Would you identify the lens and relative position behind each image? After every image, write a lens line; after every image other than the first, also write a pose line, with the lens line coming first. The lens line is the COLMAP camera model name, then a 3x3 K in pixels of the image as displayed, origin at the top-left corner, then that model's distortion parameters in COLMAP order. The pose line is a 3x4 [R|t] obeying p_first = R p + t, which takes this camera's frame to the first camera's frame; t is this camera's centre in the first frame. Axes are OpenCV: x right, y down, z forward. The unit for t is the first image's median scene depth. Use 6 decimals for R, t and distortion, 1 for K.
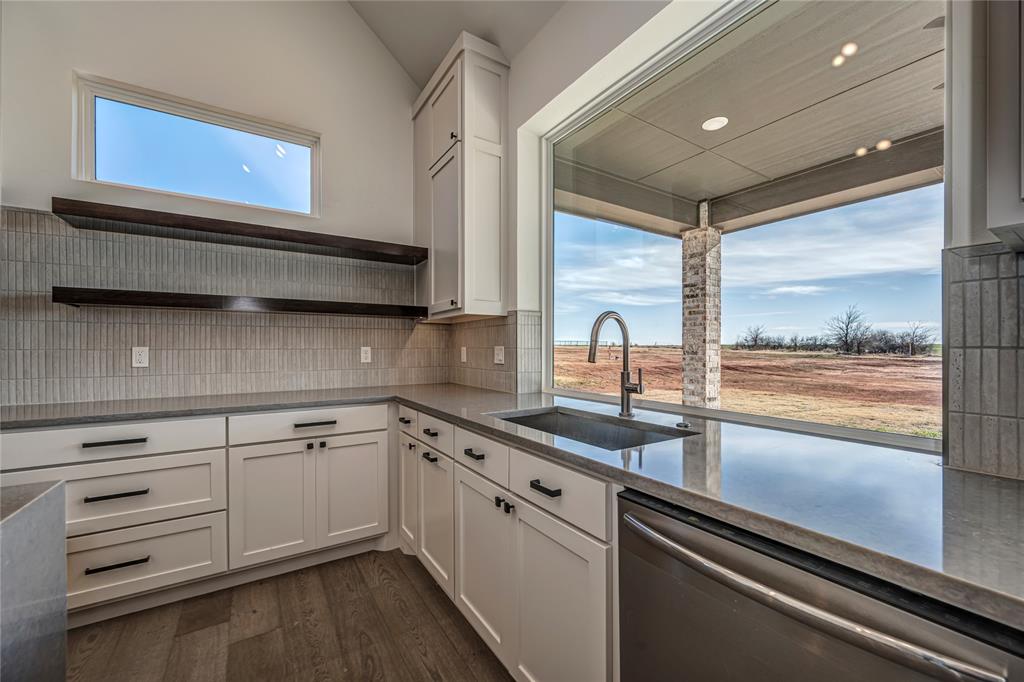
lens RADIAL K [[405.0, 0, 503.3], [0, 405.0, 344.6], [0, 0, 1]] dist [0.005932, -0.001672]
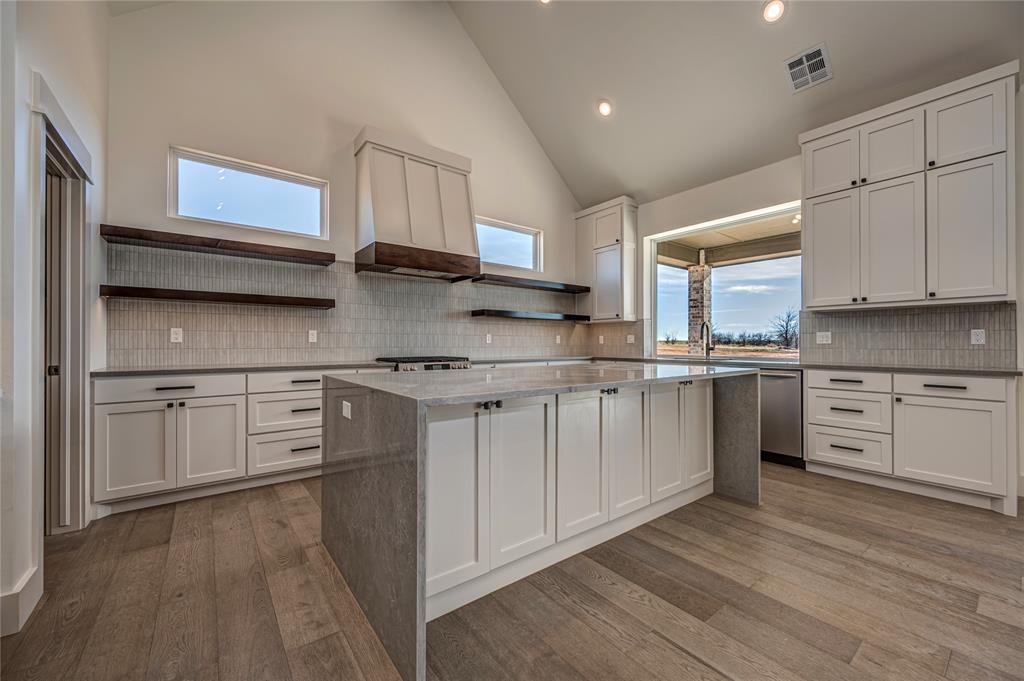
lens RADIAL K [[402.7, 0, 504.0], [0, 402.7, 338.6], [0, 0, 1]] dist [-0.002209, 0.001124]
pose [[0.996085, 0.007449, 0.088086, -0.442007], [-0.007452, 0.999972, -0.000291, 0.013951], [-0.088085, -0.000366, 0.996113, -0.544823]]
